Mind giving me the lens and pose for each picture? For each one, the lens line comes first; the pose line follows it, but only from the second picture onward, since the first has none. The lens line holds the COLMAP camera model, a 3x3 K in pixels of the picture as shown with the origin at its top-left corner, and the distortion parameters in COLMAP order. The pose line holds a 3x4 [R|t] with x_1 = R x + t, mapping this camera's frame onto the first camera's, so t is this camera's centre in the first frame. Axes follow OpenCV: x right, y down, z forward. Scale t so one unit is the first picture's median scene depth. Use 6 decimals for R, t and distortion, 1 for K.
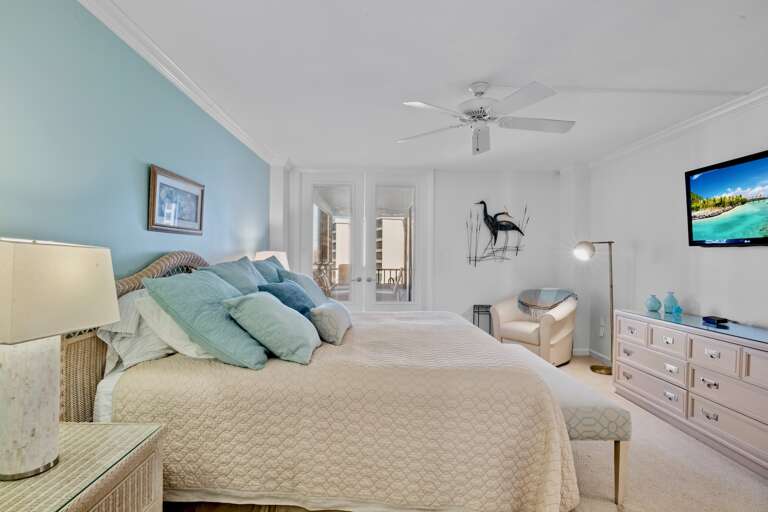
lens RADIAL K [[376.0, 0, 384.0], [0, 376.0, 256.0], [0, 0, 1]] dist [0.001789, 0.000804]
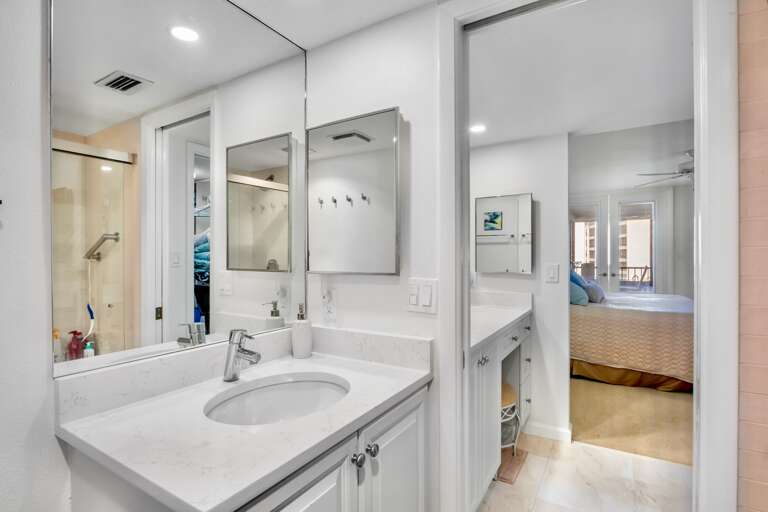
lens RADIAL K [[376.0, 0, 384.0], [0, 376.0, 256.0], [0, 0, 1]] dist [0.001789, 0.000804]
pose [[0.837054, 0.000075, -0.547120, 0.005375], [0.003515, 0.999979, 0.005515, -0.008253], [0.547109, -0.006539, 0.837036, -0.364031]]
